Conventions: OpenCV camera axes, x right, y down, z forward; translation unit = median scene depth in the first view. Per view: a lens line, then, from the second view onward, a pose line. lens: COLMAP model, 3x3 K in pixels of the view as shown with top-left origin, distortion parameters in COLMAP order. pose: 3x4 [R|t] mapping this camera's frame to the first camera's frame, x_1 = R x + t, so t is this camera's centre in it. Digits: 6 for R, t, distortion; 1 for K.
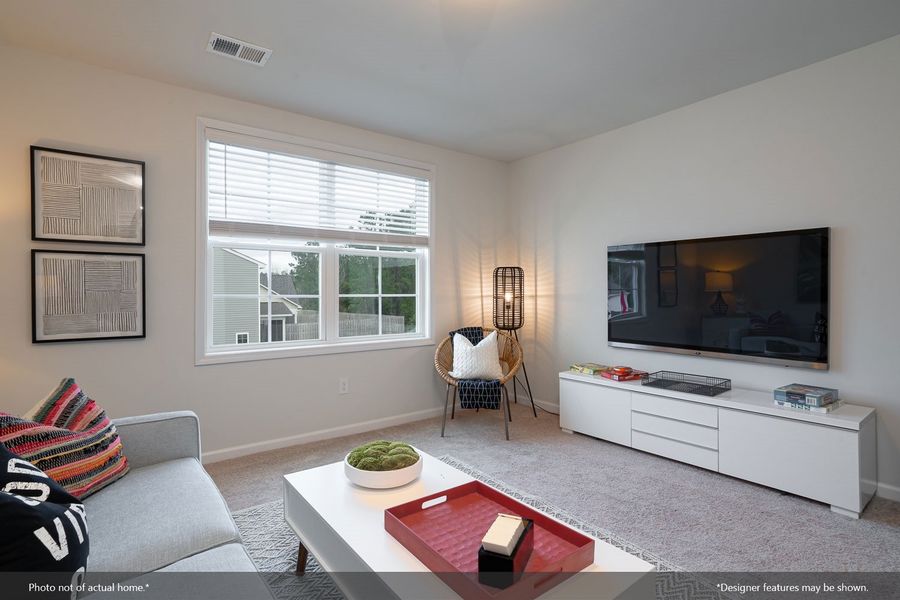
lens RADIAL K [[447.7, 0, 455.1], [0, 447.7, 295.9], [0, 0, 1]] dist [-0.002124, 0.000301]
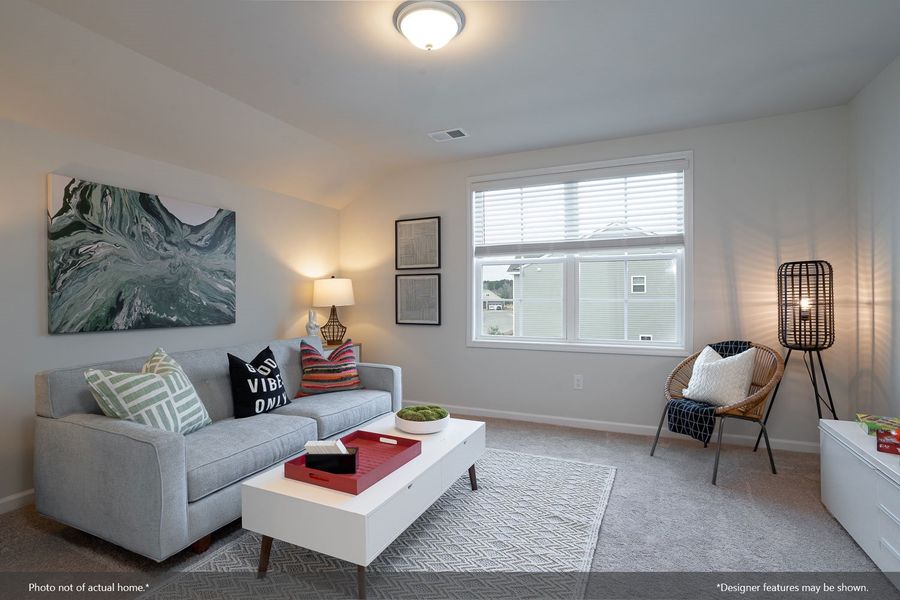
lens RADIAL K [[447.7, 0, 455.1], [0, 447.7, 295.9], [0, 0, 1]] dist [-0.002124, 0.000301]
pose [[0.478194, -0.002316, -0.878251, 0.537738], [-0.007547, 0.999949, -0.006746, -0.001164], [0.878222, 0.009854, 0.478152, 0.197048]]
